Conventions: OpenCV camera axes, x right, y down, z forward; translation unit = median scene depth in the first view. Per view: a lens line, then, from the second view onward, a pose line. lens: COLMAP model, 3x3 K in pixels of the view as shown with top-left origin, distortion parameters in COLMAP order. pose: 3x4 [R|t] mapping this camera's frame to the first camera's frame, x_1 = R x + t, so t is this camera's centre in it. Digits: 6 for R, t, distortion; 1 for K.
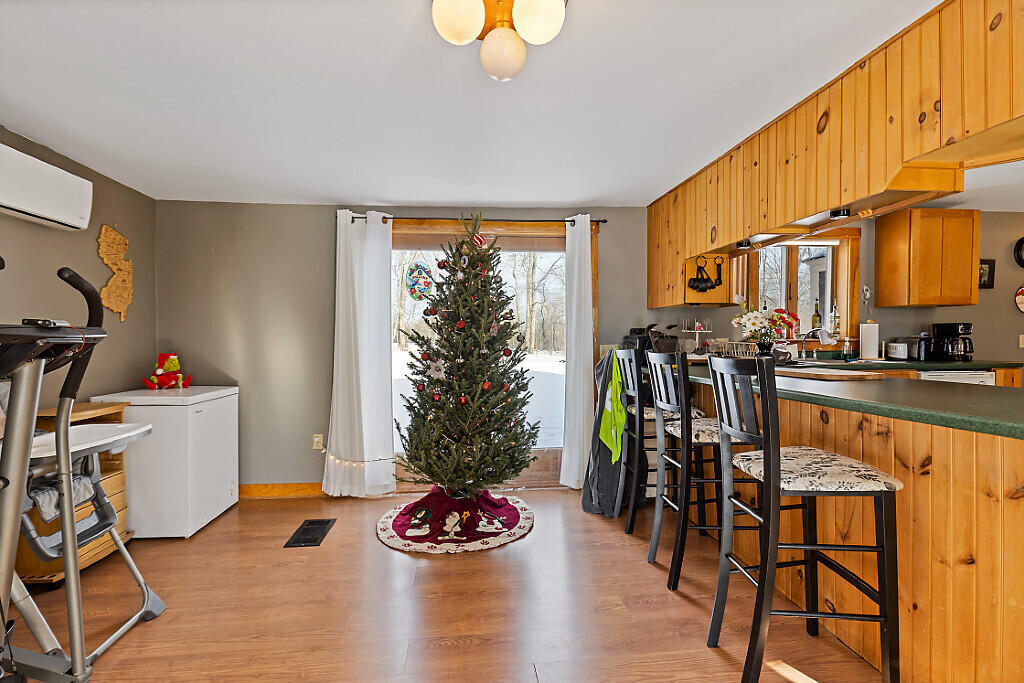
lens RADIAL K [[472.2, 0, 511.3], [0, 472.2, 347.9], [0, 0, 1]] dist [-0.000227, -0.000983]
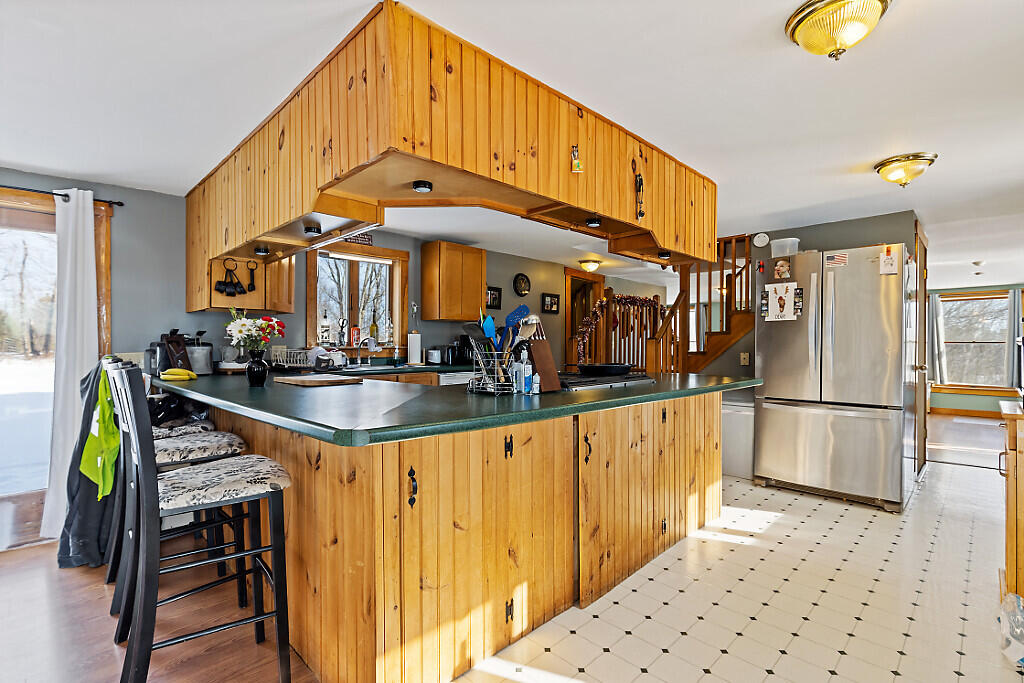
lens RADIAL K [[472.2, 0, 505.2], [0, 472.2, 345.7], [0, 0, 1]] dist [-0.000227, -0.000983]
pose [[0.782225, 0.004315, 0.622981, 0.252856], [0.007472, 0.999839, -0.016308, -0.001188], [-0.622951, 0.017412, 0.782067, -0.073937]]
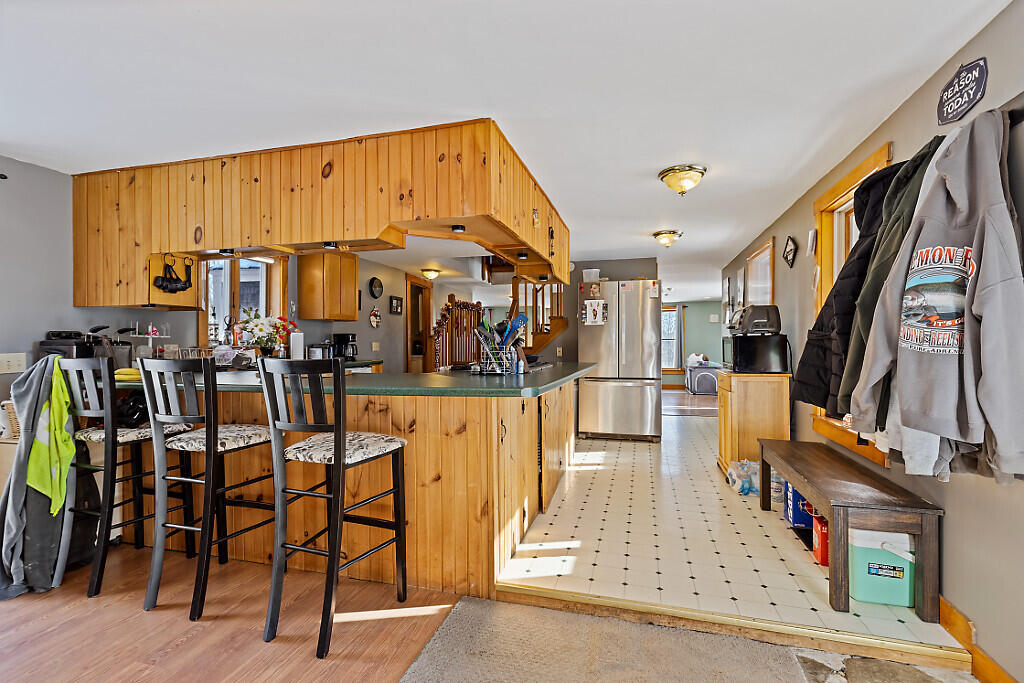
lens RADIAL K [[472.2, 0, 504.0], [0, 472.2, 342.3], [0, 0, 1]] dist [-0.000227, -0.000983]
pose [[0.374328, 0.004877, 0.927284, -0.203074], [0.021952, 0.999659, -0.014119, 0.003406], [-0.927036, 0.025641, 0.374094, 0.071033]]
